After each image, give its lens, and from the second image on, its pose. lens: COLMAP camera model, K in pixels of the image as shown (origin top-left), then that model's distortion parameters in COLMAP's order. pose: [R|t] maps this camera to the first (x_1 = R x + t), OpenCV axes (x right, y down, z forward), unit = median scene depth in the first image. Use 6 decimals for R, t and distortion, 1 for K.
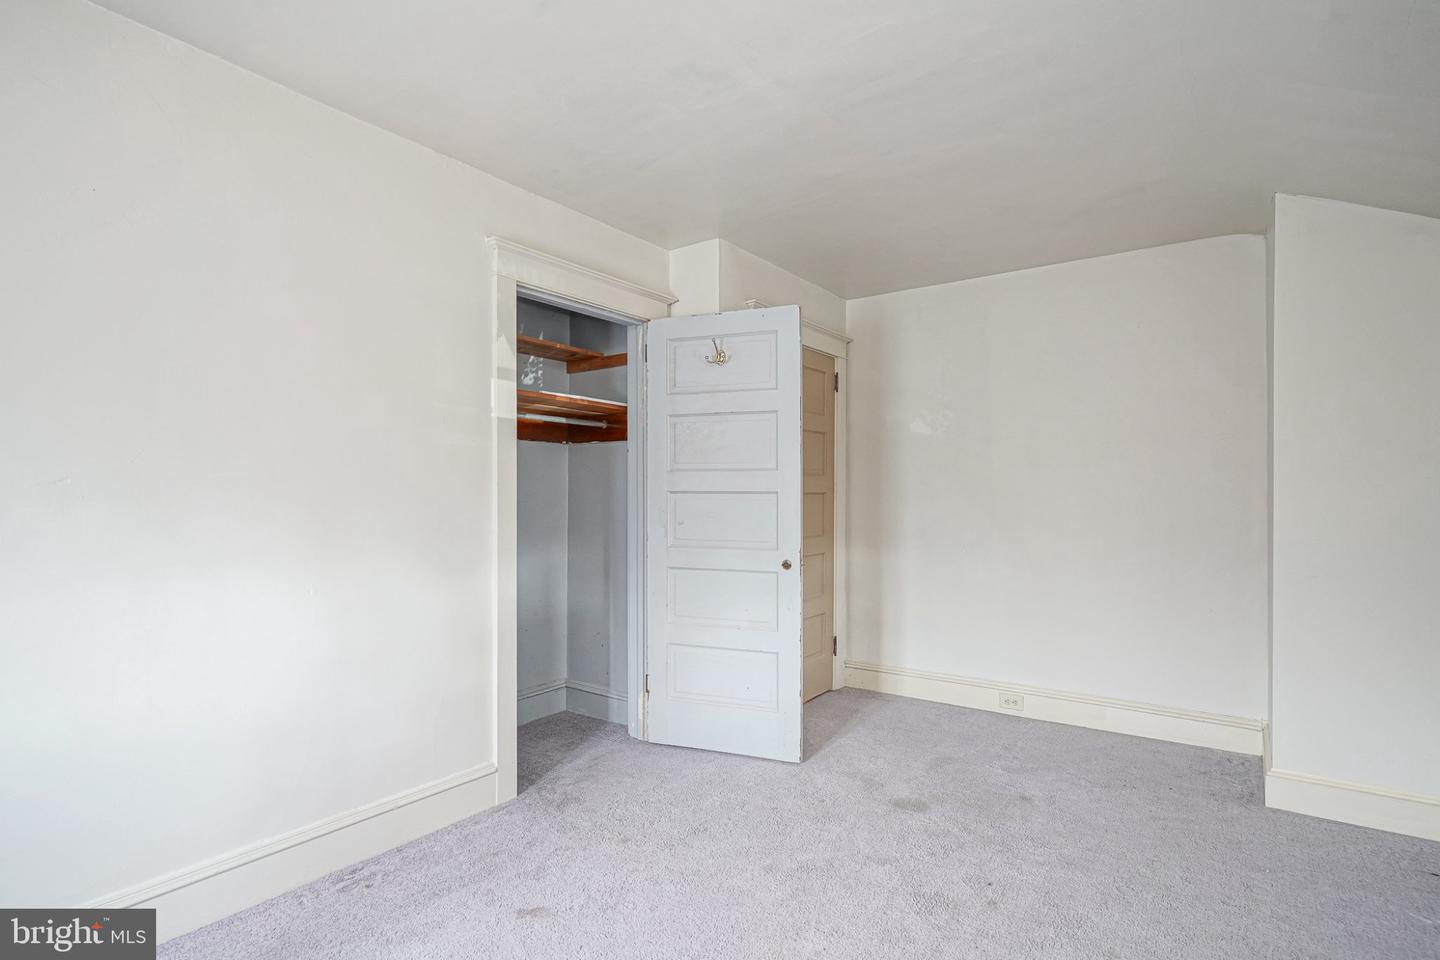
lens RADIAL K [[720.2, 0, 703.3], [0, 720.2, 488.2], [0, 0, 1]] dist [-0.002128, 0.003213]
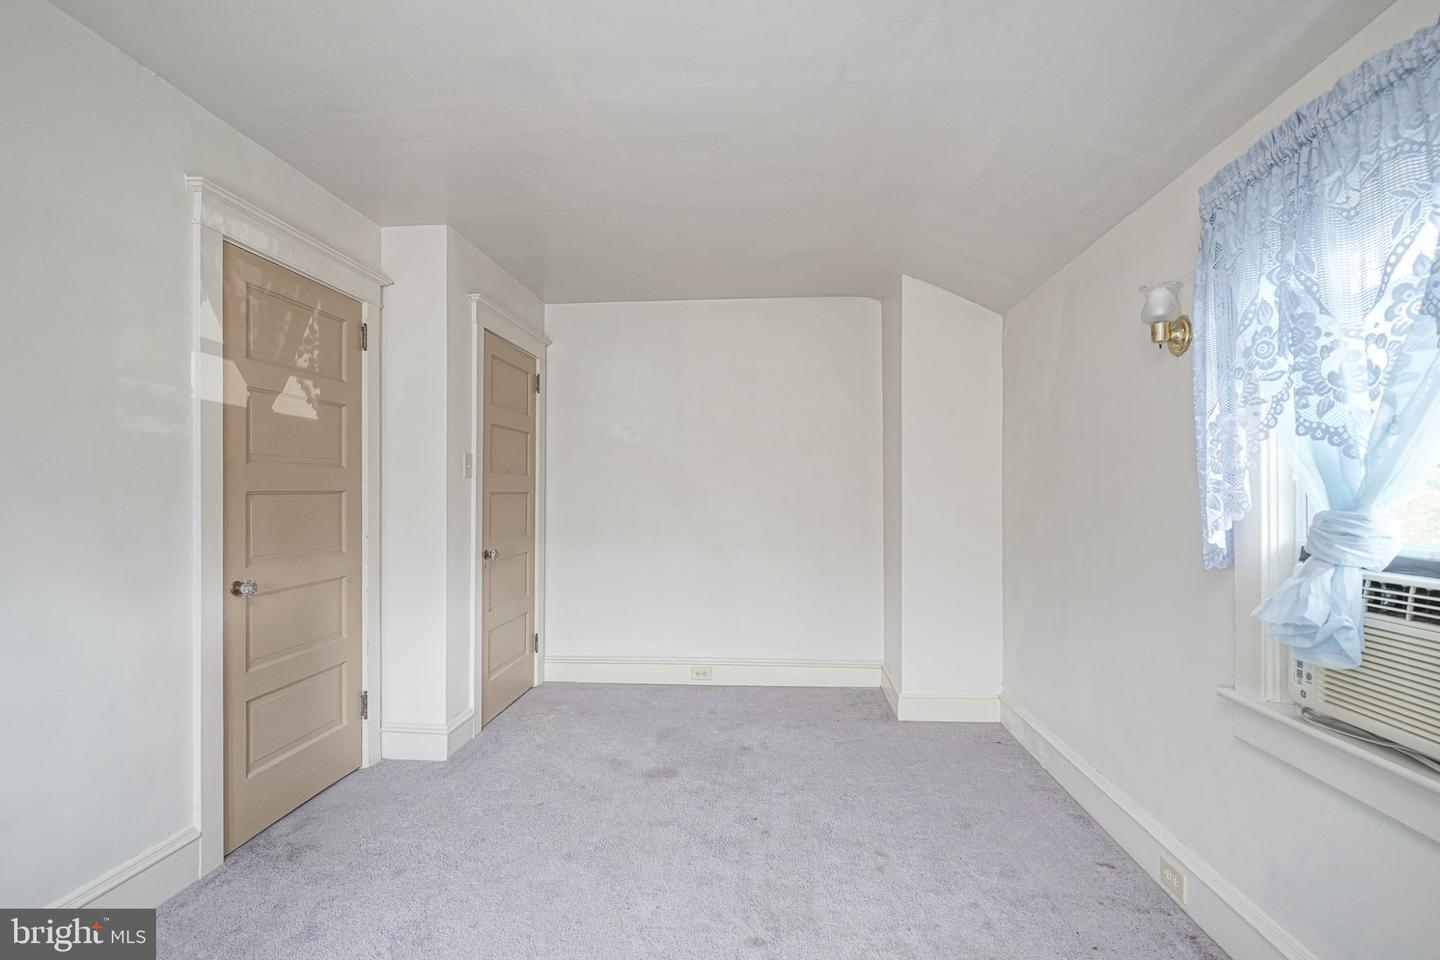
lens RADIAL K [[720.2, 0, 703.3], [0, 720.2, 488.2], [0, 0, 1]] dist [-0.002128, 0.003213]
pose [[0.858486, 0.000911, 0.512837, -0.214473], [-0.000869, 1.000000, -0.000321, 0.000876], [-0.512837, -0.000171, 0.858486, 0.013656]]
